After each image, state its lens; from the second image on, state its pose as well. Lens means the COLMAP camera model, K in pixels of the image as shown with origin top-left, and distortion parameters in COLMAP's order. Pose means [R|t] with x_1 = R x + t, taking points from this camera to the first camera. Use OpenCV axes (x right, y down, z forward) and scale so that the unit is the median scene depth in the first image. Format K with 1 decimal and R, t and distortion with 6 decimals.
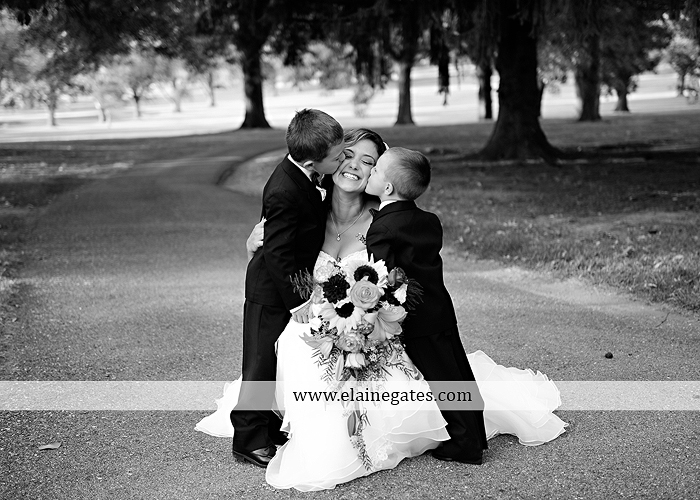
lens RADIAL K [[1199.3, 0, 350.0], [0, 1199.3, 250.0], [0, 0, 1]] dist [0.179365, -0.043660]
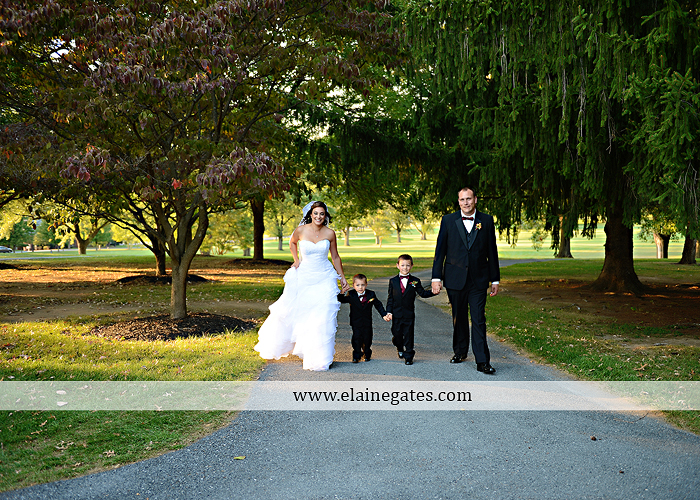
lens RADIAL K [[783.9, 0, 350.0], [0, 783.9, 250.0], [0, 0, 1]] dist [0.026297, 0.022527]
pose [[0.968233, 0.049355, -0.245131, 0.062977], [-0.072555, 0.993604, -0.086531, -0.019703], [0.239292, 0.101568, 0.965621, -0.044534]]
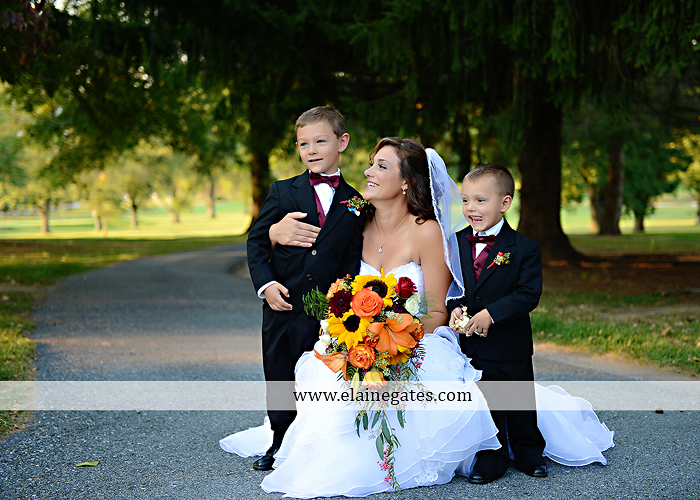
lens RADIAL K [[1261.6, 0, 350.0], [0, 1261.6, 250.0], [0, 0, 1]] dist [0.162321, 0.068039]
pose [[0.999462, 0.032809, -0.000397, -0.014286], [-0.032673, 0.994068, -0.103733, 0.029807], [-0.003009, 0.103690, 0.994605, -0.007946]]
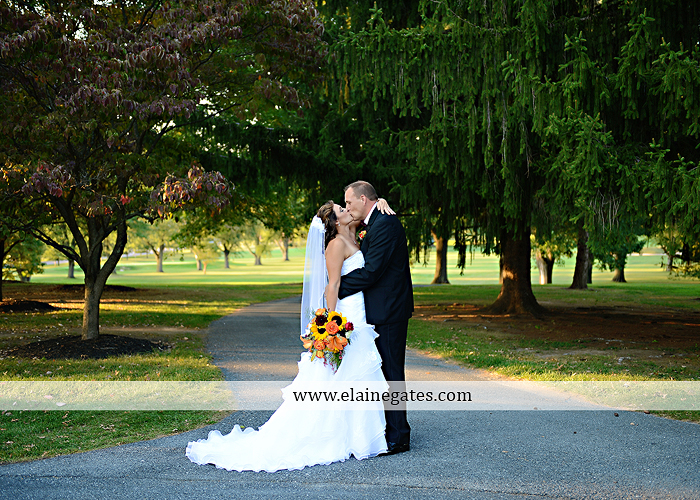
lens RADIAL K [[1067.4, 0, 350.0], [0, 1067.4, 250.0], [0, 0, 1]] dist [0.128358, -0.089854]
pose [[0.997995, 0.045847, -0.043632, -0.008497], [-0.051111, 0.990406, -0.128390, 0.028775], [0.037327, 0.130363, 0.990763, -0.342170]]
